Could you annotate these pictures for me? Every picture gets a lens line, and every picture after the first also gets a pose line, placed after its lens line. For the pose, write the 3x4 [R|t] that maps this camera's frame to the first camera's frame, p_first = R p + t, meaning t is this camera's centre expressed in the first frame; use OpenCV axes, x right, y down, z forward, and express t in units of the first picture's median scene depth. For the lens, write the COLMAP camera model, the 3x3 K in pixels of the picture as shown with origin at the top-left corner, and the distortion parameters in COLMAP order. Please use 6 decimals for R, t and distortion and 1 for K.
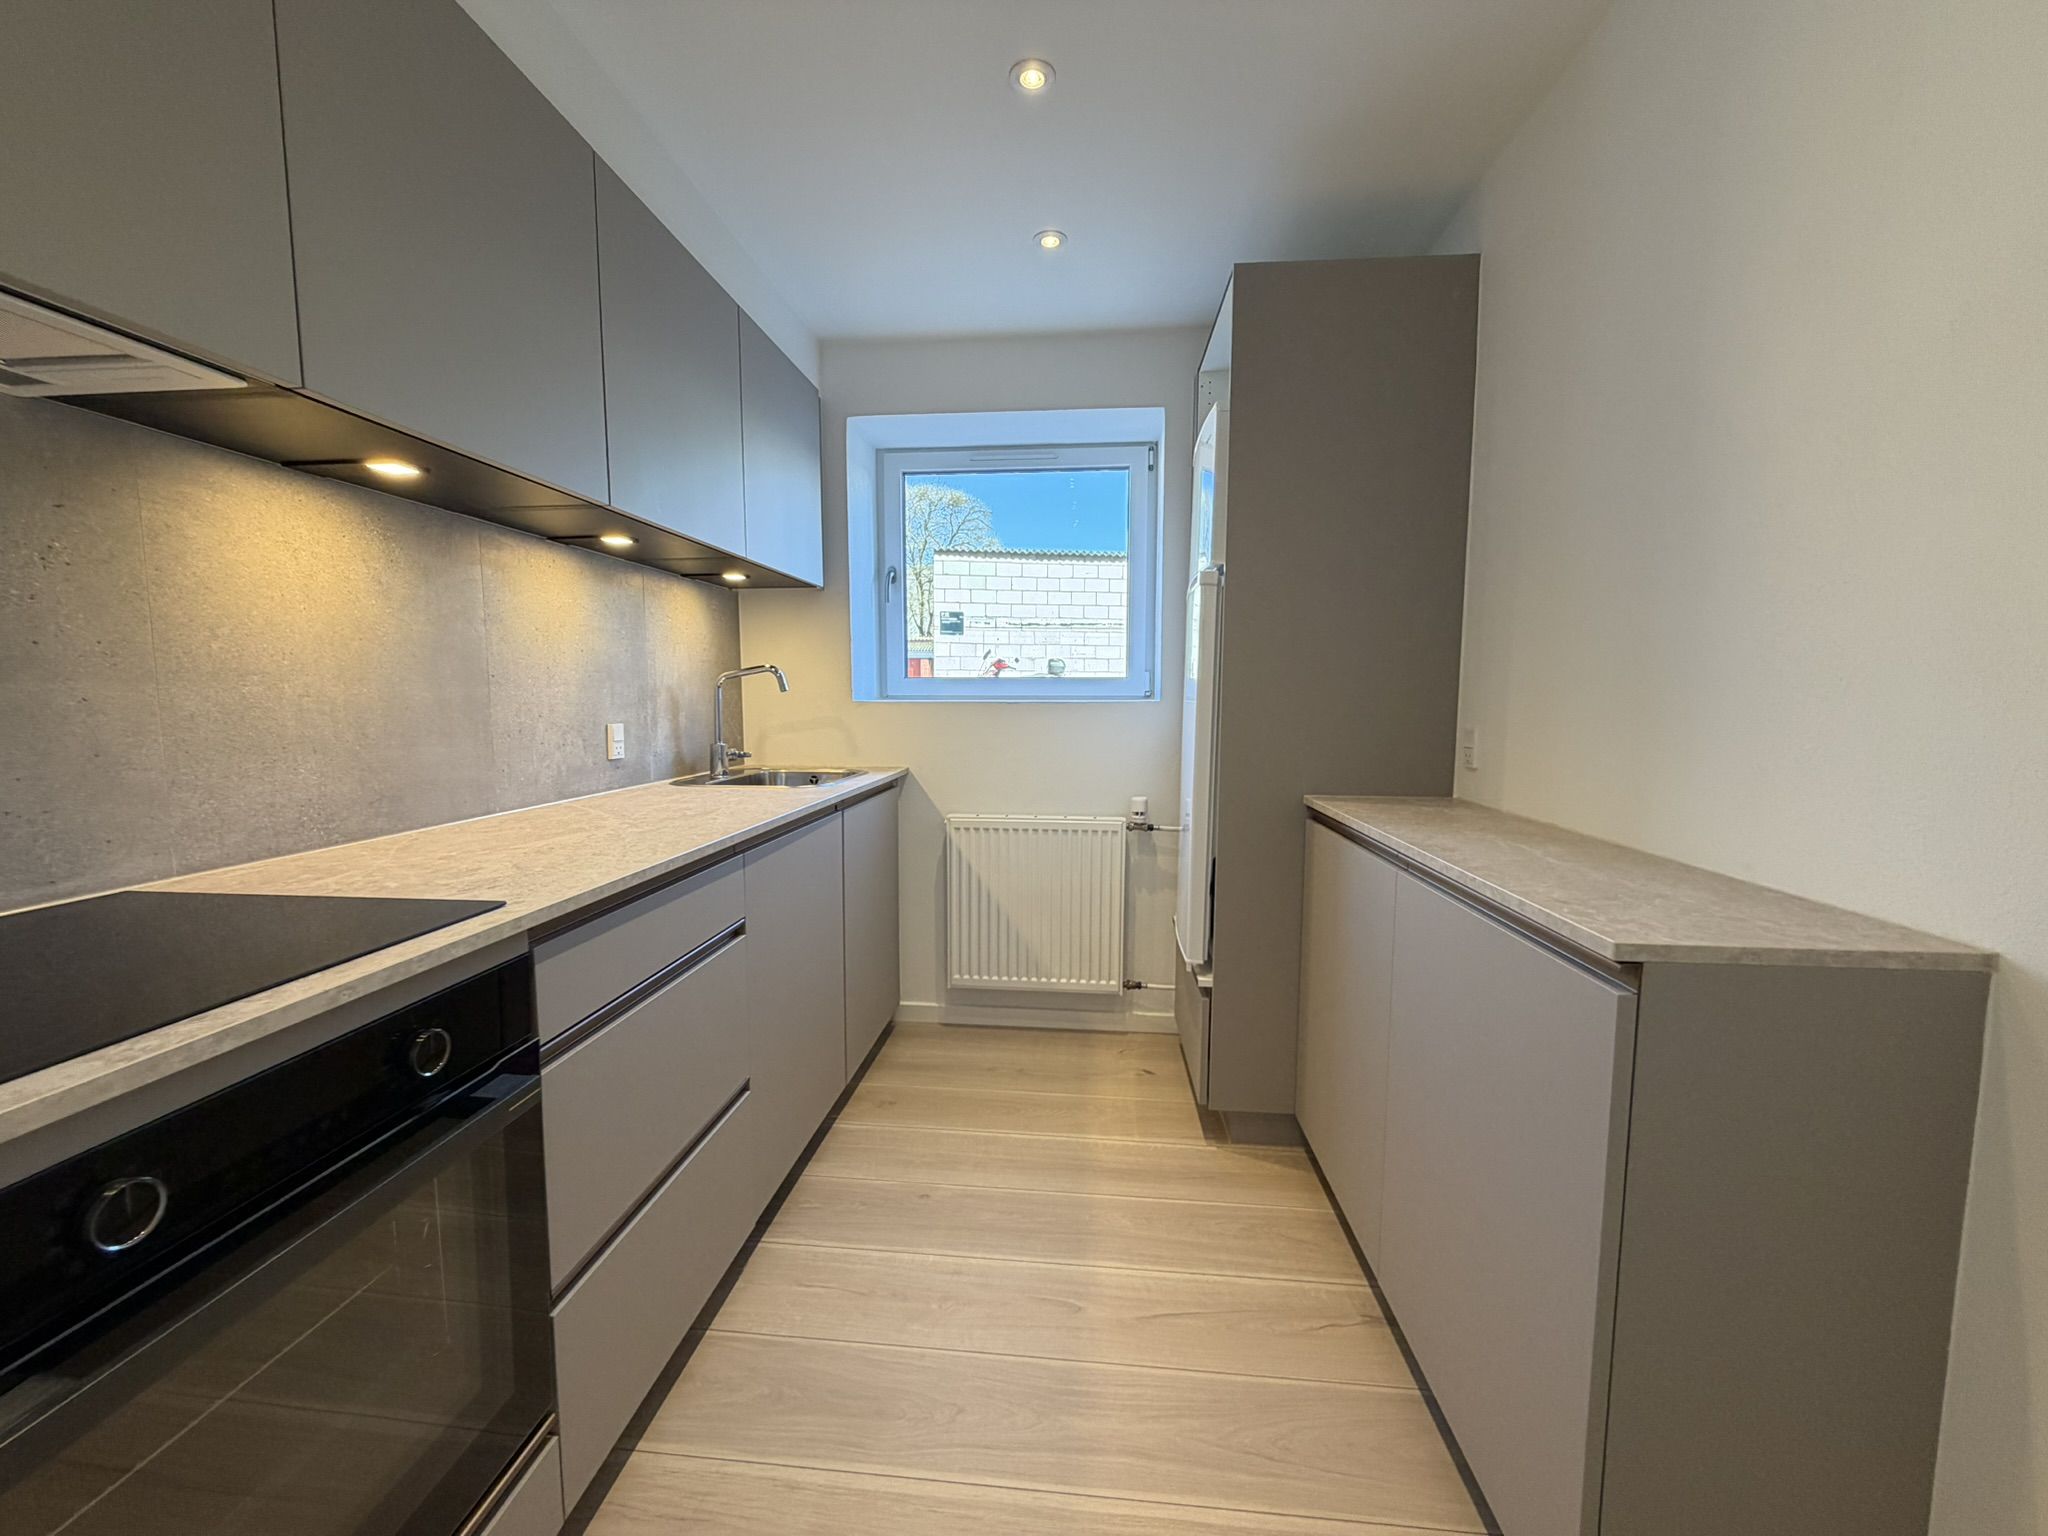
lens RADIAL K [[822.2, 0, 1014.7], [0, 822.2, 771.8], [0, 0, 1]] dist [0.000922, -0.000214]
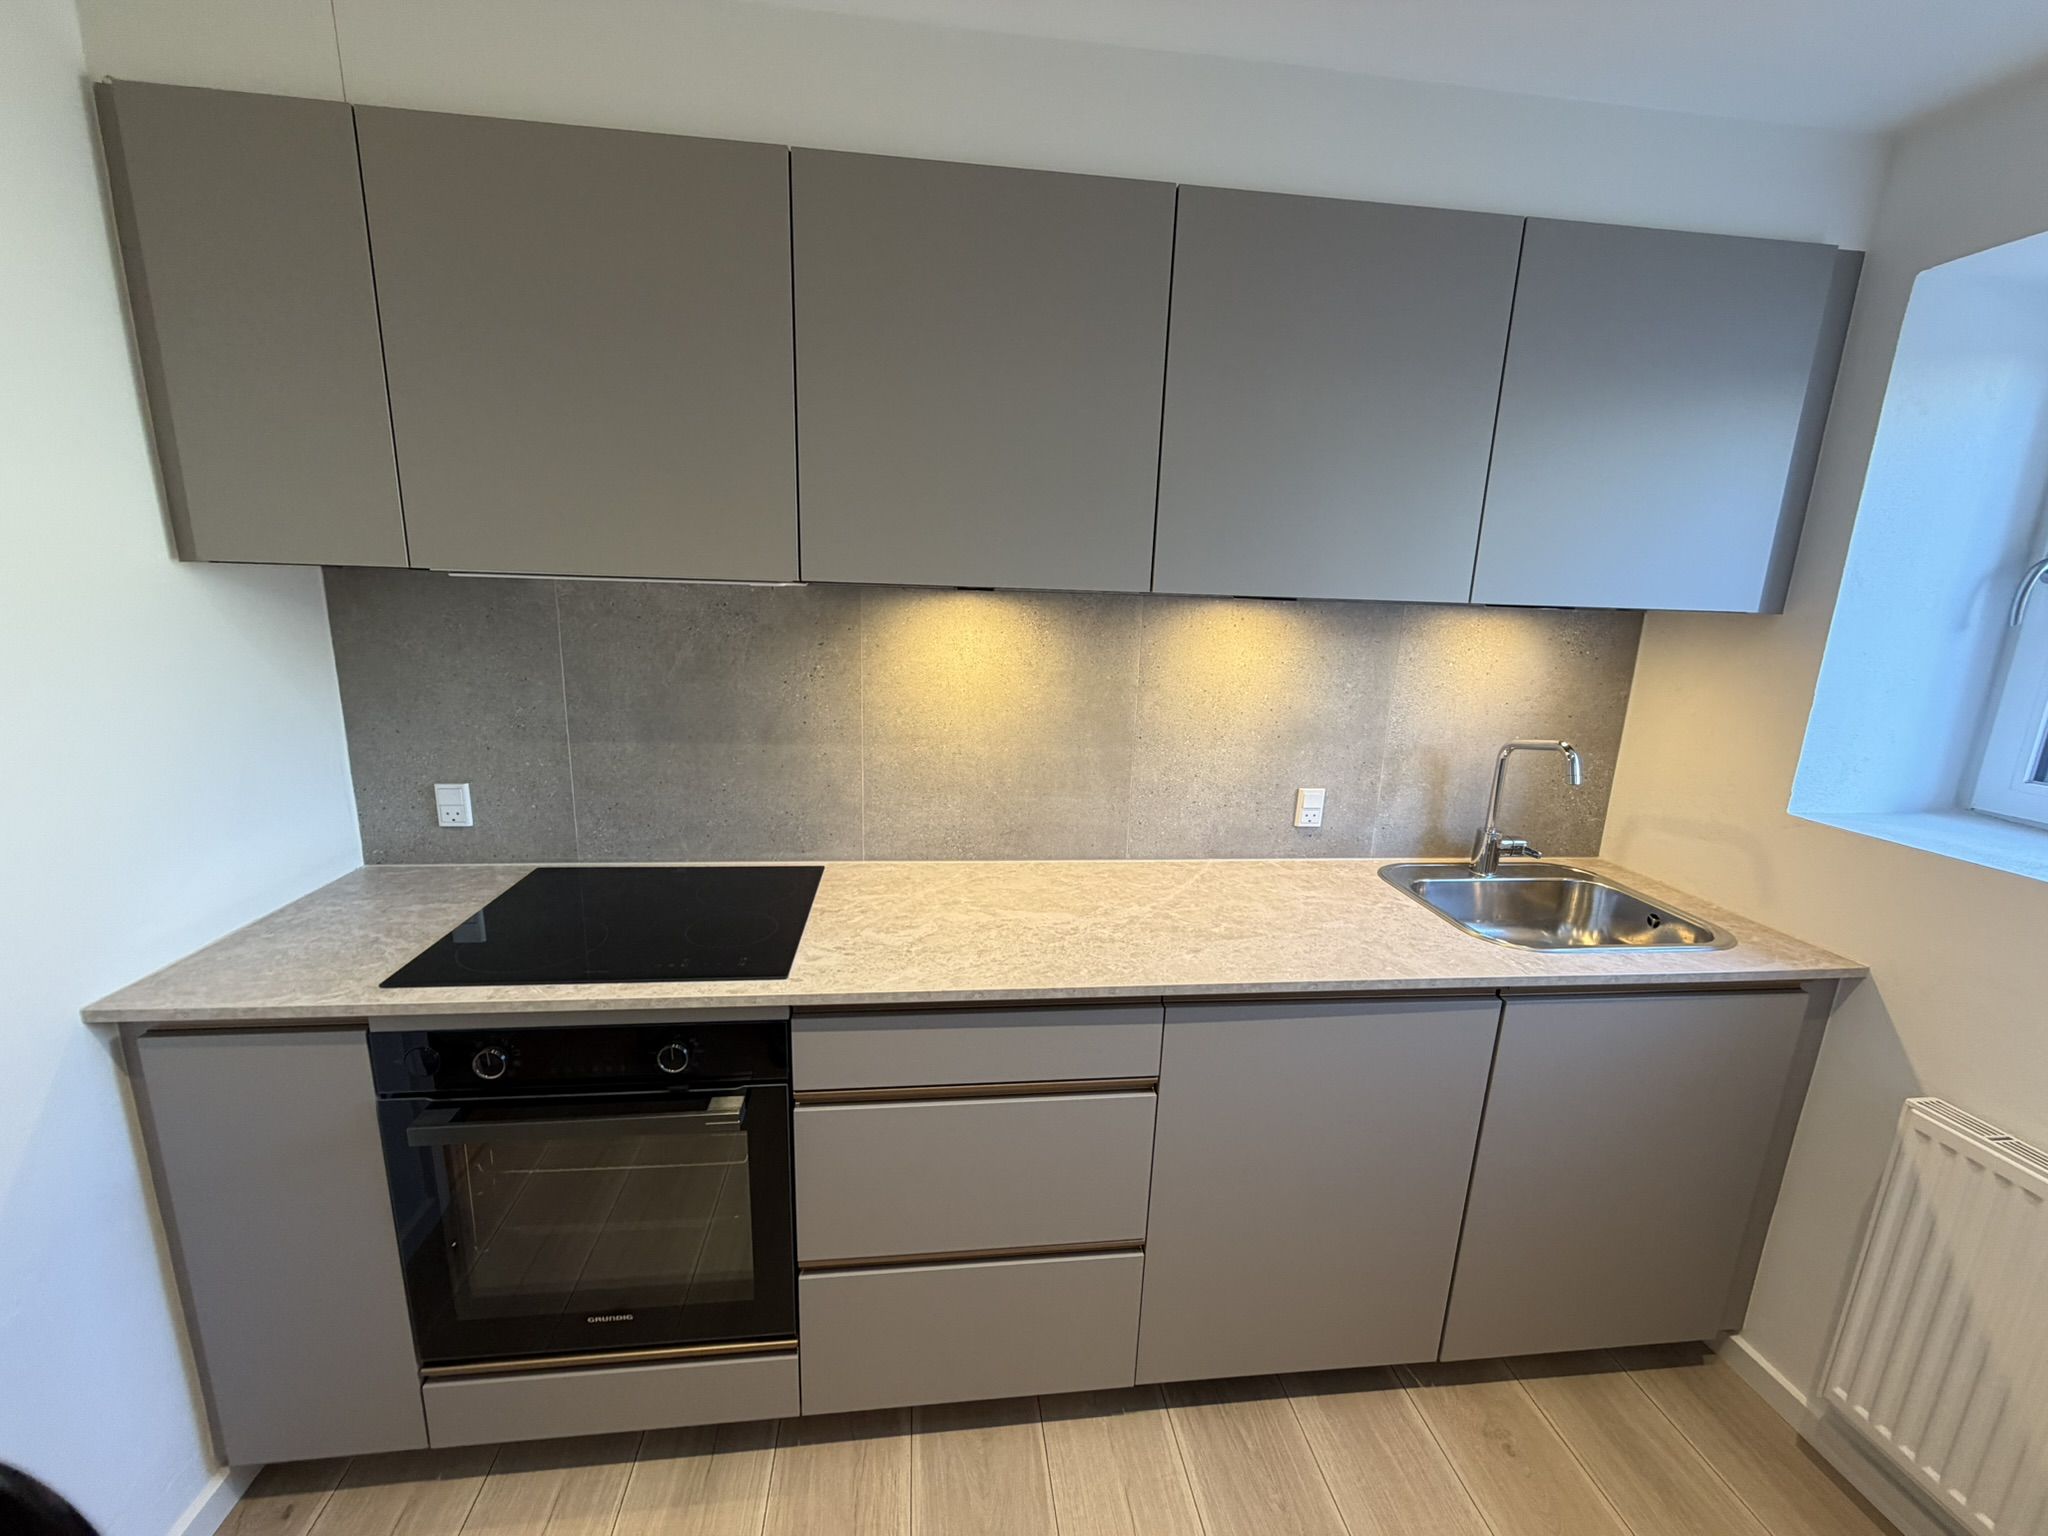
lens RADIAL K [[822.2, 0, 1018.2], [0, 822.2, 766.5], [0, 0, 1]] dist [0.000922, -0.000214]
pose [[0.214987, 0.218066, -0.951960, 0.311788], [-0.124010, 0.972958, 0.194870, -0.231123], [0.968712, 0.076158, 0.236216, 0.508247]]
